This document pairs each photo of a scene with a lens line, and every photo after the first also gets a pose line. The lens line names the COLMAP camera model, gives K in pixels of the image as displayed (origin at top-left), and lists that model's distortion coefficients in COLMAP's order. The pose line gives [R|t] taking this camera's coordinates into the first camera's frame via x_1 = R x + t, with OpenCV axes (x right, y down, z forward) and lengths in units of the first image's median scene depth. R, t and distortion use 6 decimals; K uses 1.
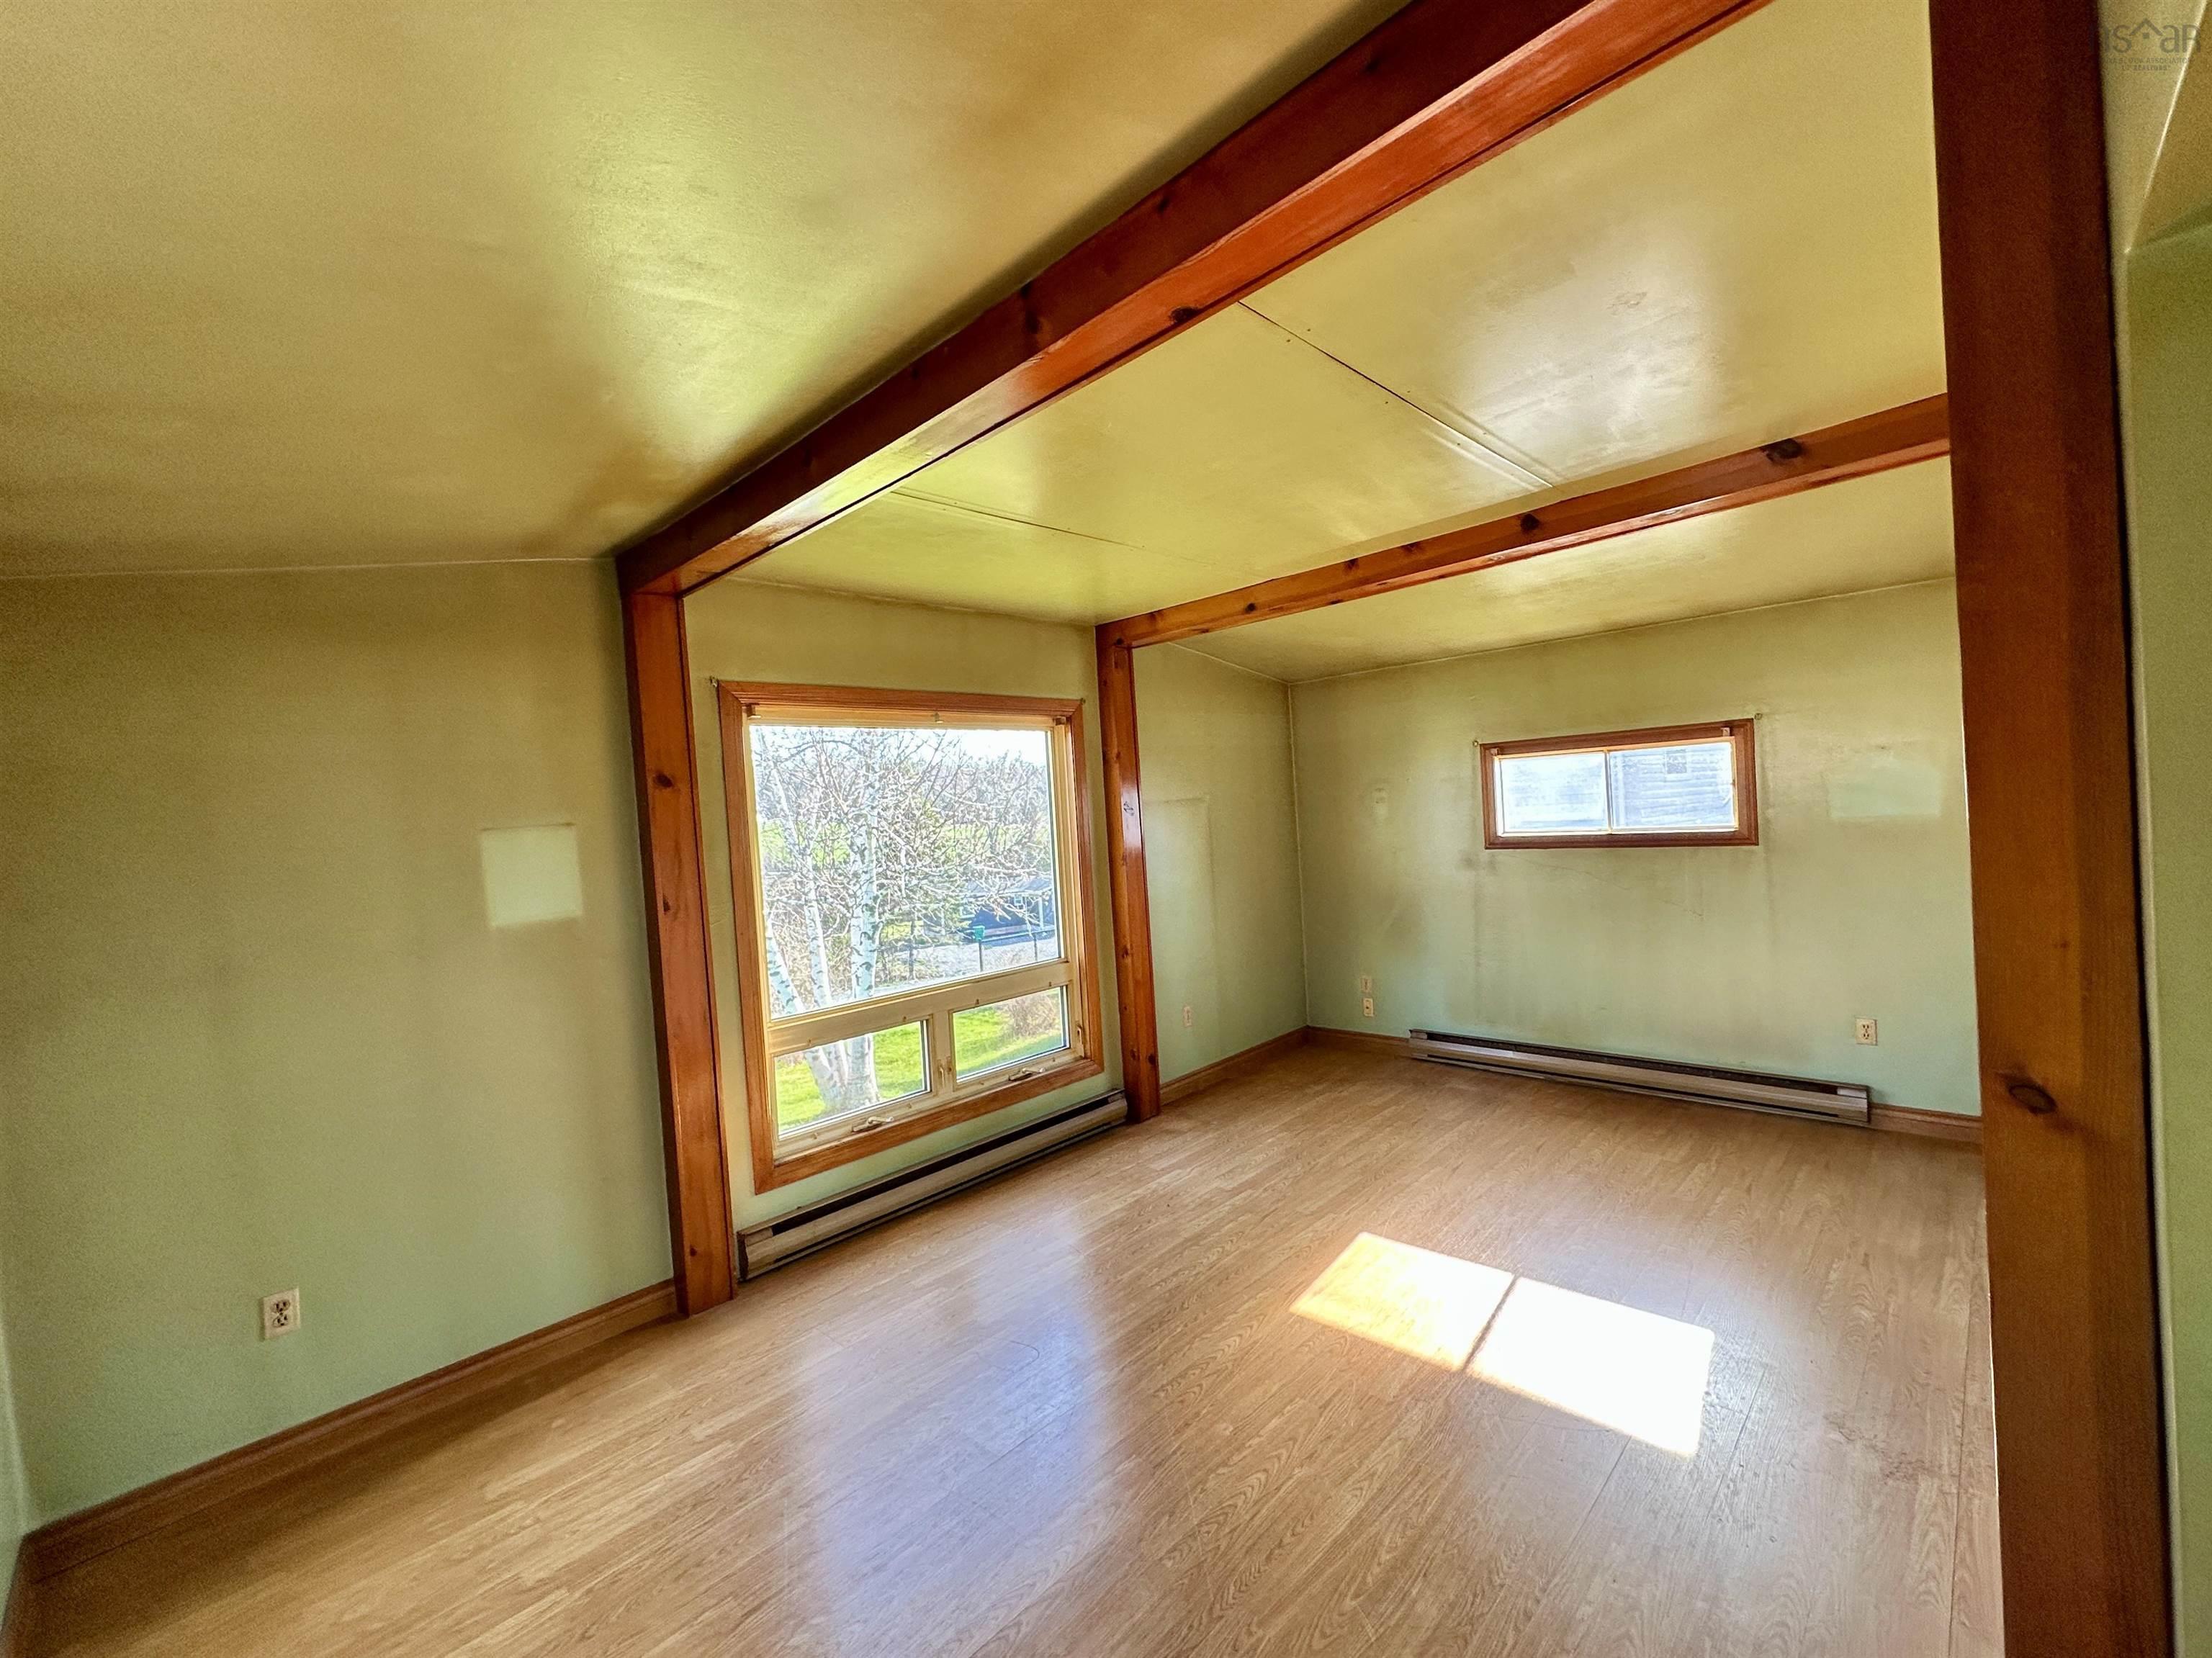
lens RADIAL K [[902.5, 0, 1106.0], [0, 902.5, 829.0], [0, 0, 1]] dist [0.000202, -0.000024]
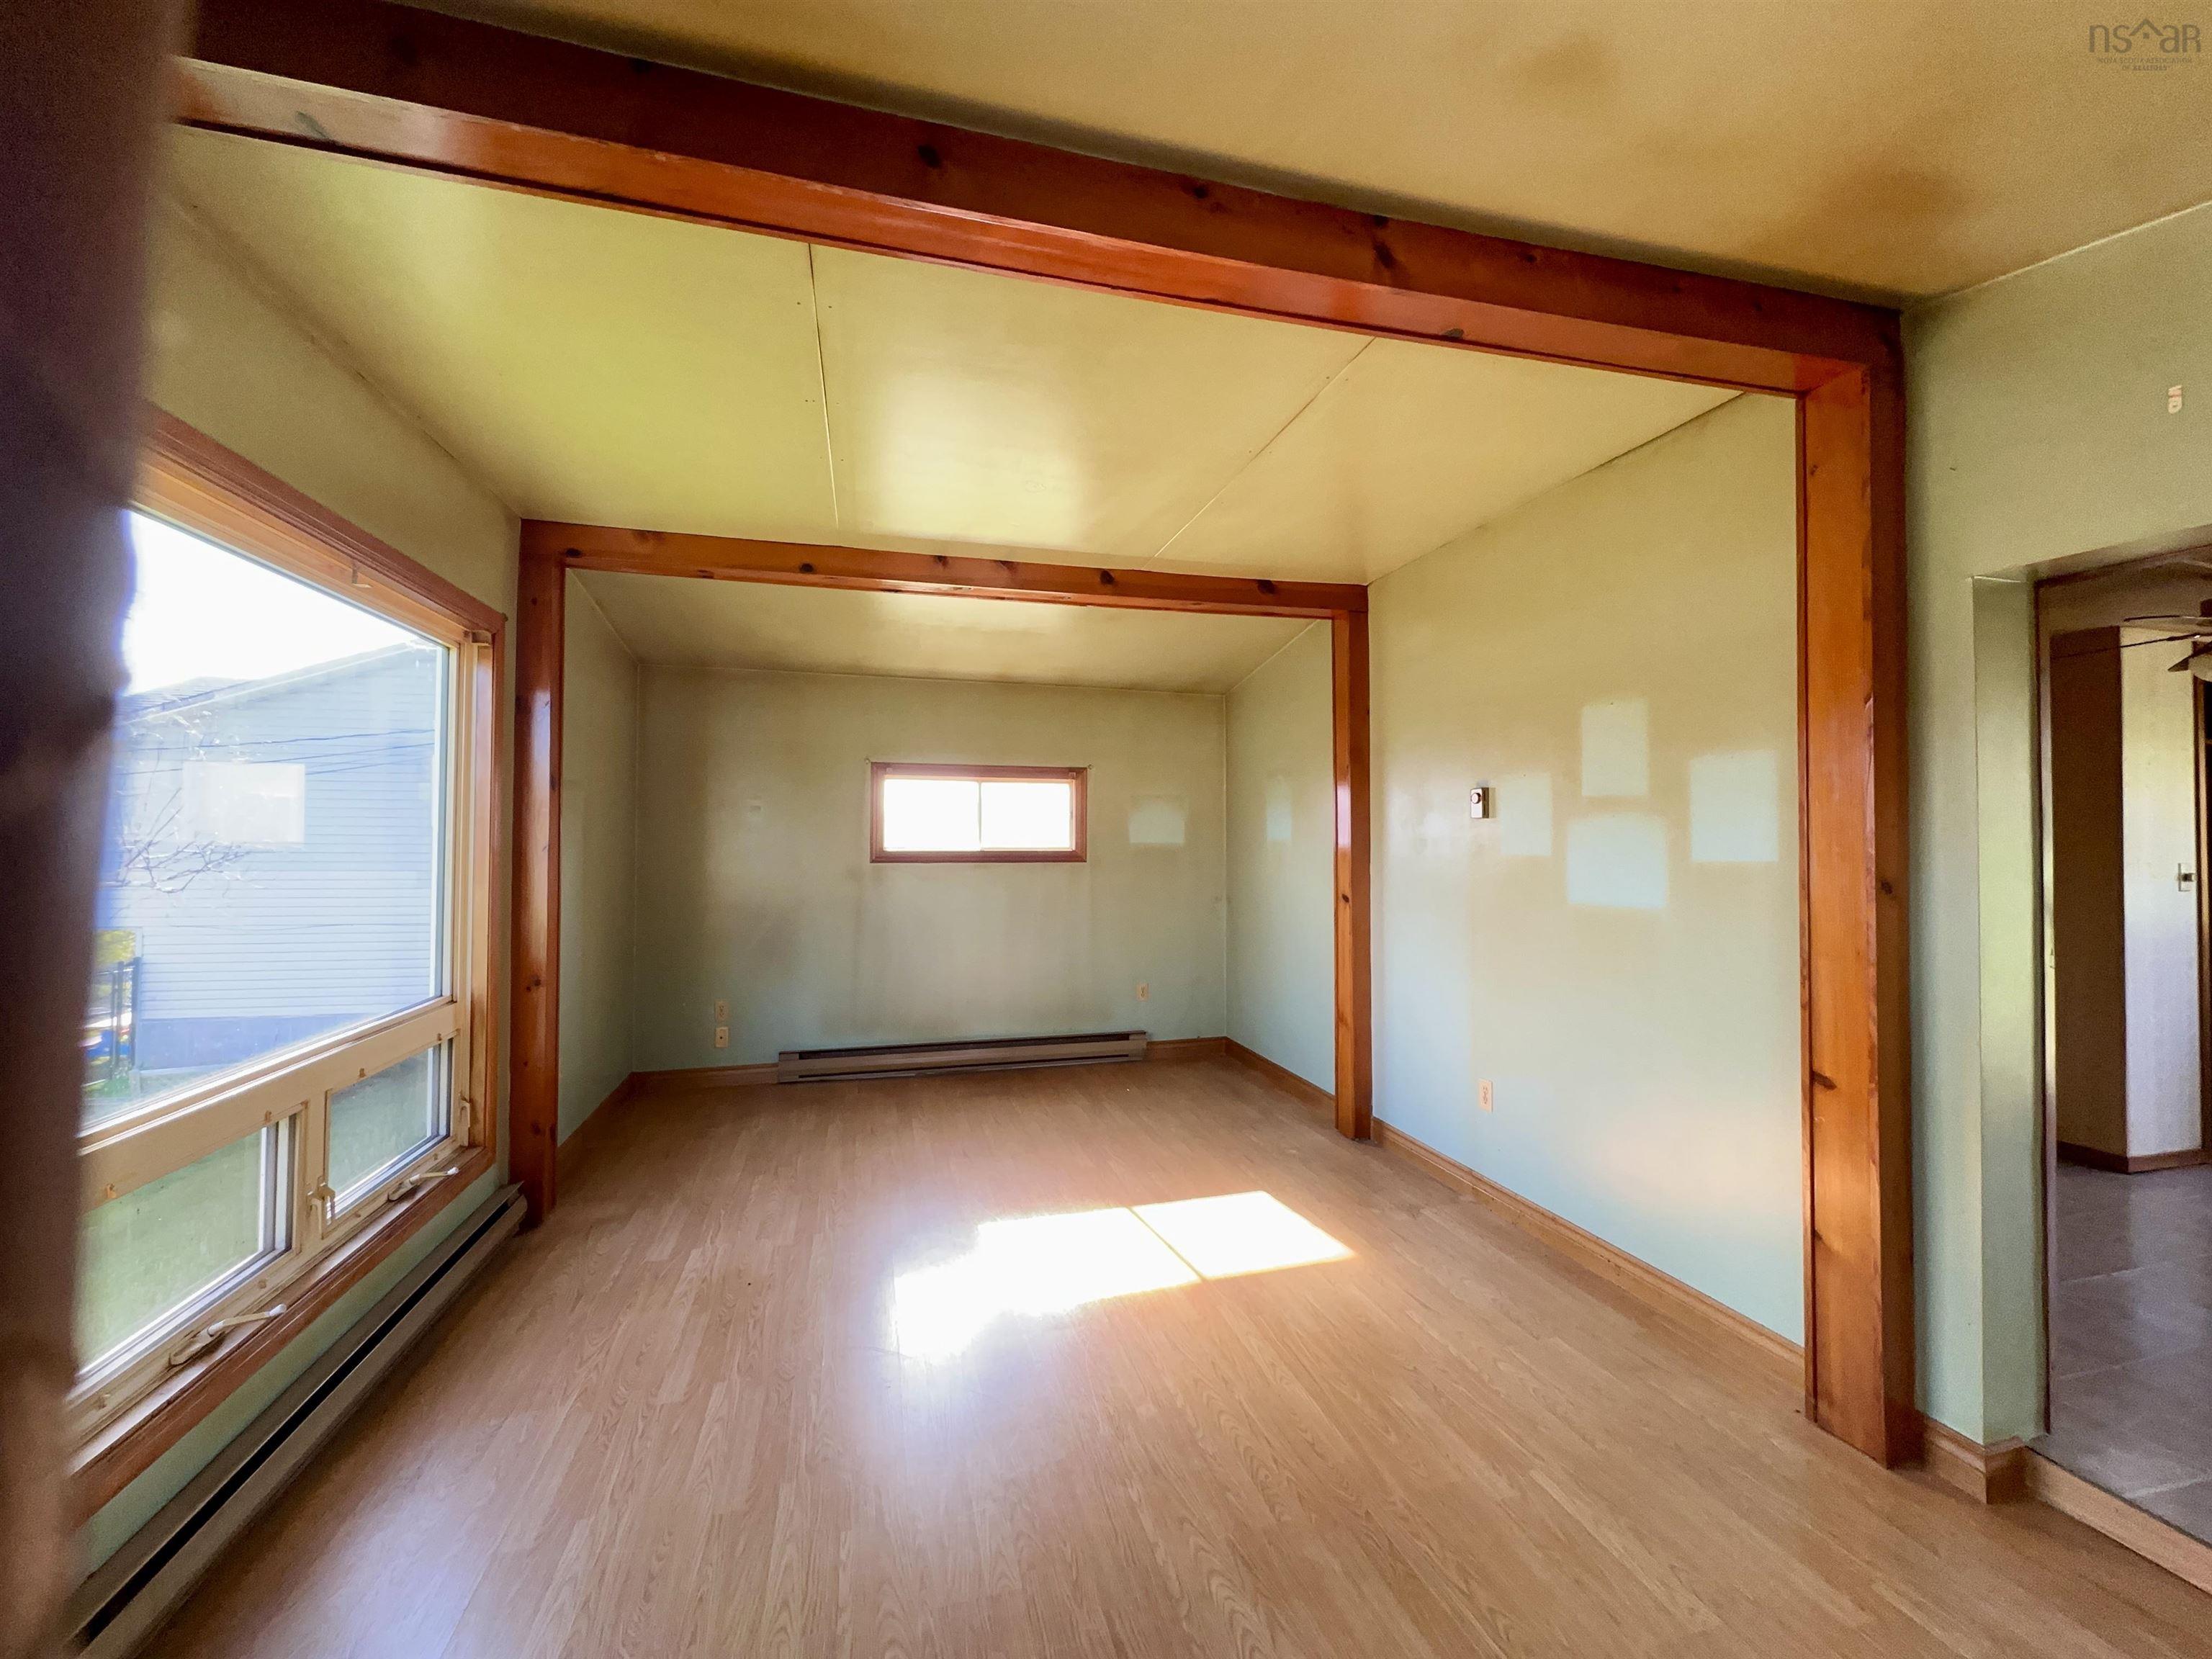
lens RADIAL K [[895.0, 0, 1105.5], [0, 895.0, 809.3], [0, 0, 1]] dist [-0.021818, -0.000051]
pose [[0.509437, 0.094737, 0.855277, -0.372796], [-0.020441, 0.994973, -0.098035, 0.064481], [-0.860265, 0.032460, 0.508813, 0.272169]]
